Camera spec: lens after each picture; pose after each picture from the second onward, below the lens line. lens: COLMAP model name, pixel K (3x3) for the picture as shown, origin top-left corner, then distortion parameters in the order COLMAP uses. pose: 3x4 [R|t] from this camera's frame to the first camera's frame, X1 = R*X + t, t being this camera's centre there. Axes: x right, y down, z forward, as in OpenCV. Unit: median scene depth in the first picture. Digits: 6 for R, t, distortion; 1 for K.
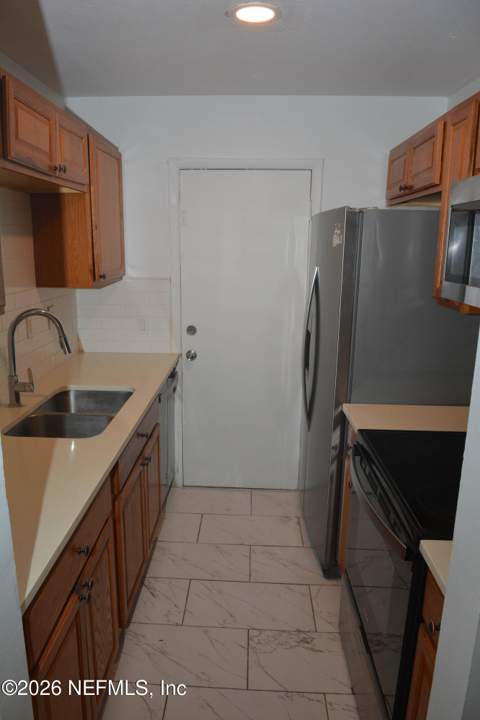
lens RADIAL K [[545.8, 0, 230.9], [0, 545.8, 358.2], [0, 0, 1]] dist [-0.003699, -0.050888]
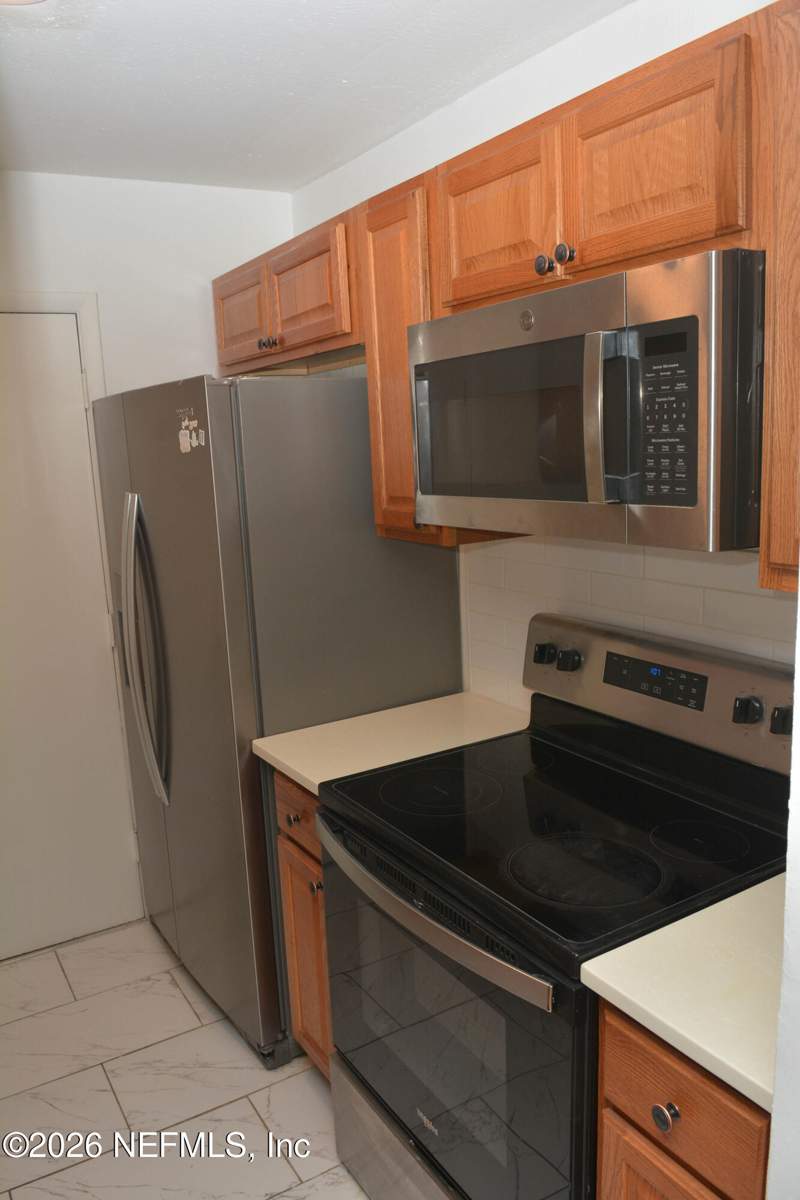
lens RADIAL K [[909.7, 0, 384.8], [0, 909.7, 597.0], [0, 0, 1]] dist [-0.003699, -0.050888]
pose [[0.839060, -0.153769, 0.521855, -0.120502], [0.176544, 0.984273, 0.006169, -0.034924], [-0.514597, 0.086954, 0.853012, 0.149577]]
